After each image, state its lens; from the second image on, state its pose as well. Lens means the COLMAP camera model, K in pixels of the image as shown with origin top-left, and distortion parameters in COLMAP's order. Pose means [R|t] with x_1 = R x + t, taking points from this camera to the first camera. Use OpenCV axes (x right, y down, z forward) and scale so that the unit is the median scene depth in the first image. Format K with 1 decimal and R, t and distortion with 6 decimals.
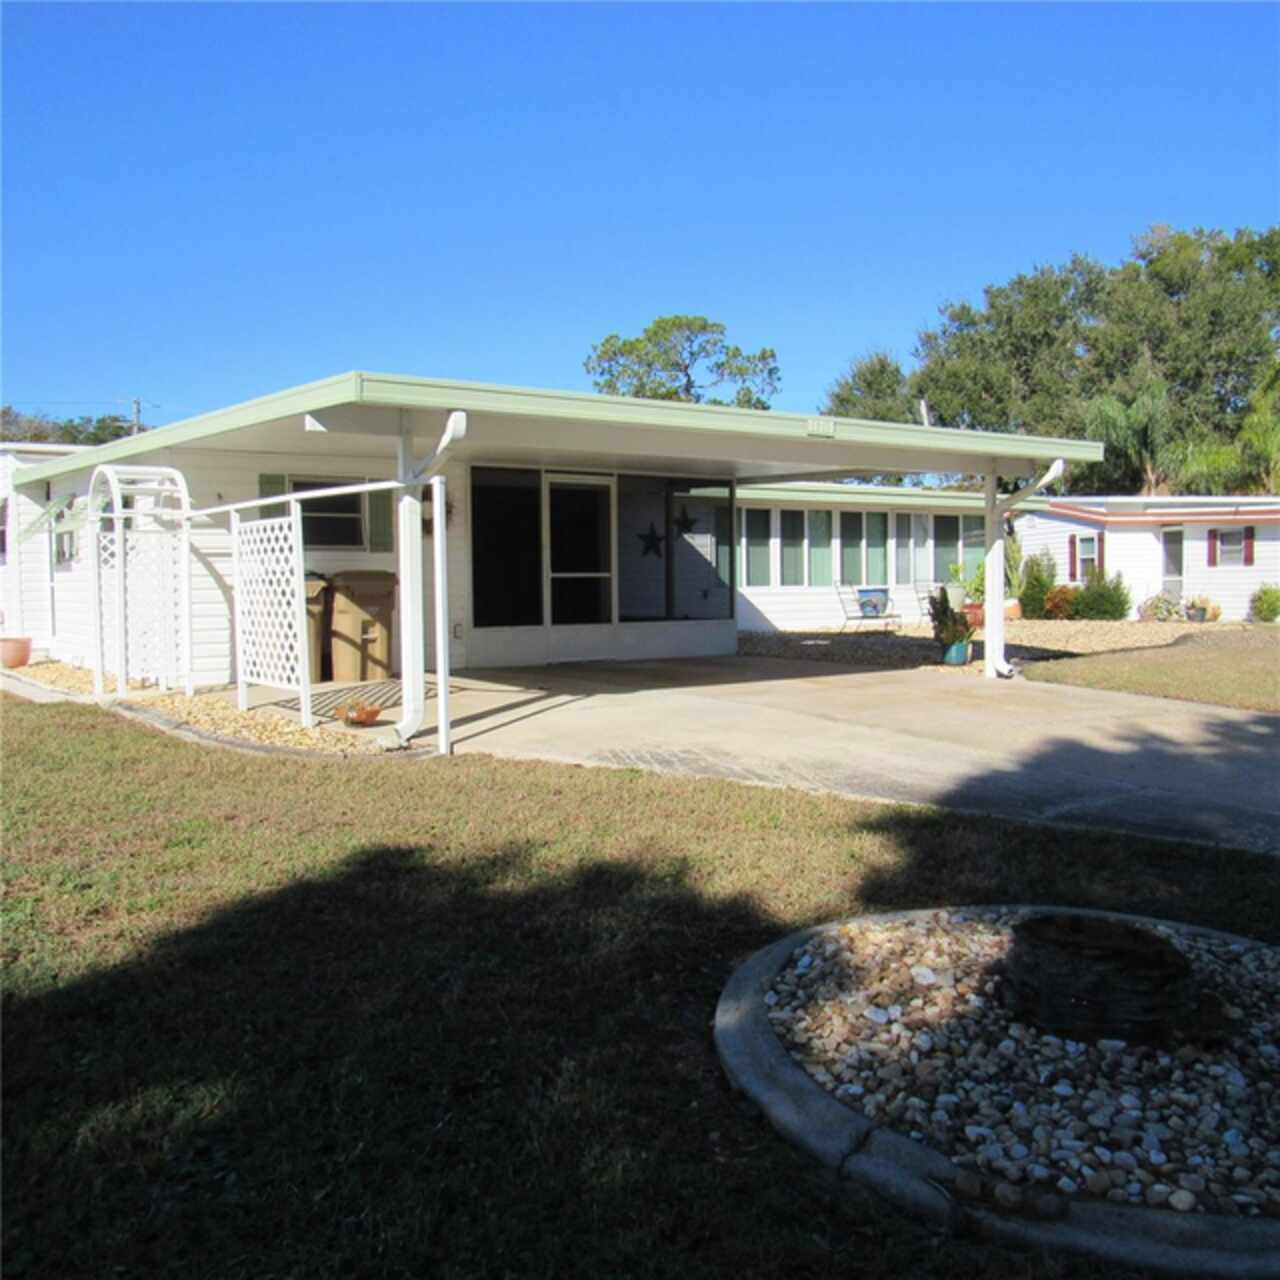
lens RADIAL K [[1216.8, 0, 640.0], [0, 1216.8, 640.0], [0, 0, 1]] dist [-0.032184, 0.017729]
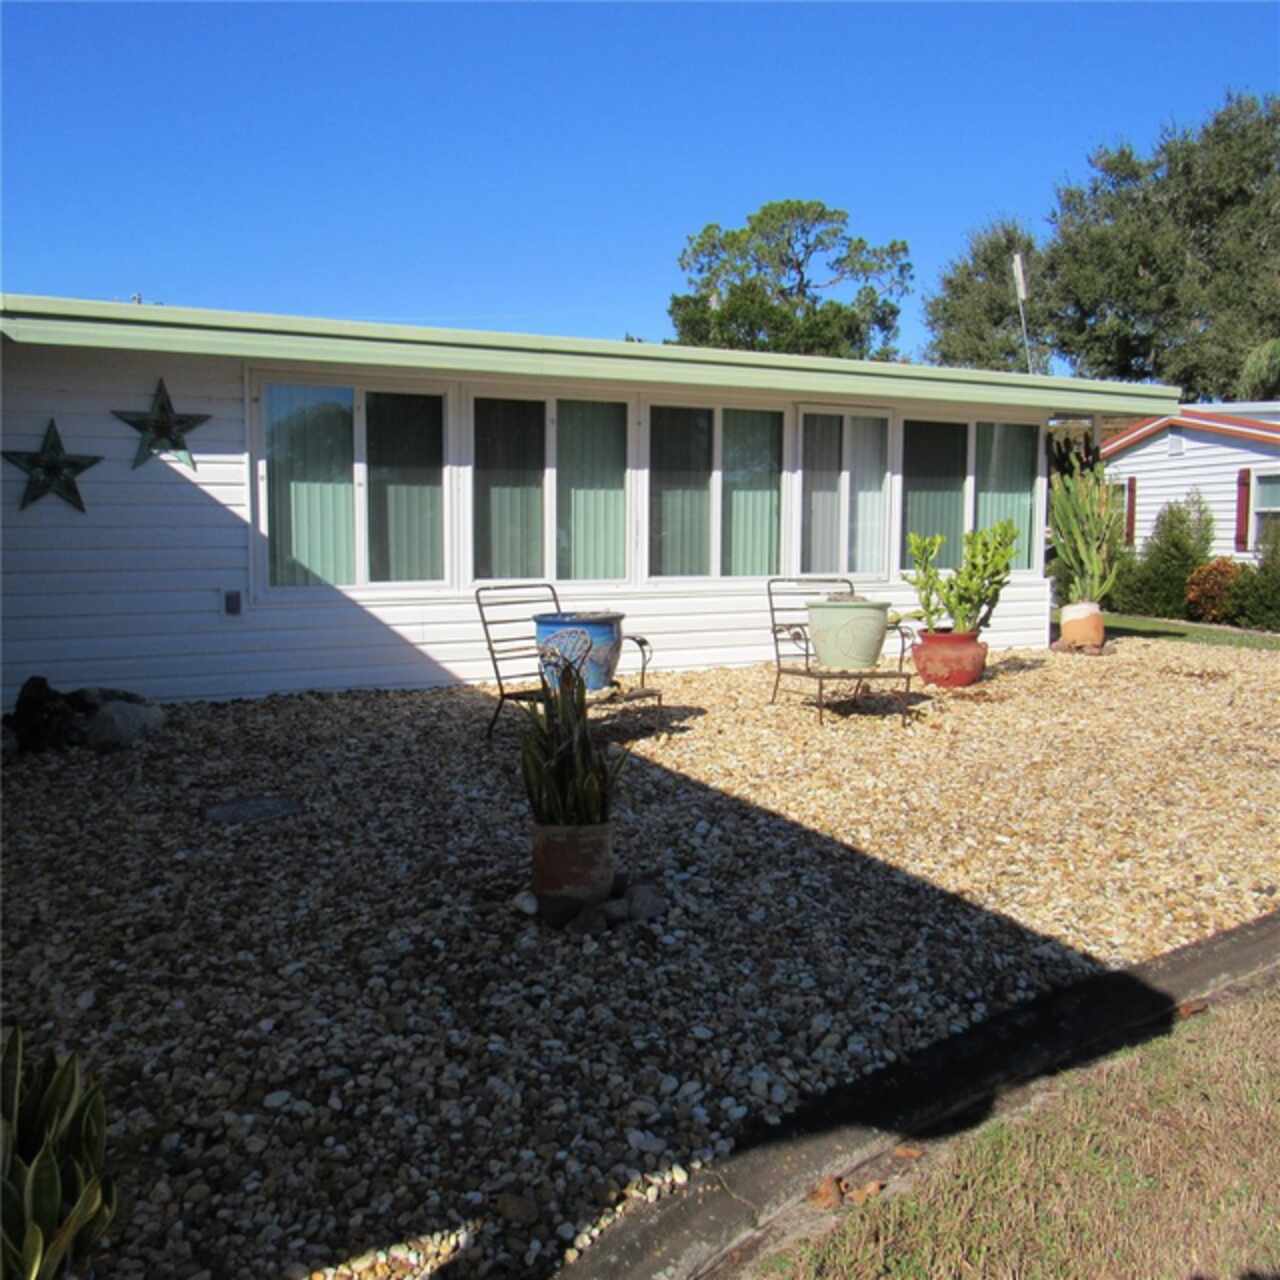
lens RADIAL K [[1216.8, 0, 640.0], [0, 1216.8, 640.0], [0, 0, 1]] dist [-0.032184, 0.017729]
pose [[0.990132, 0.035168, -0.135656, 0.087932], [-0.026927, 0.997706, 0.062116, -0.019487], [0.137529, -0.057850, 0.988807, 0.223756]]
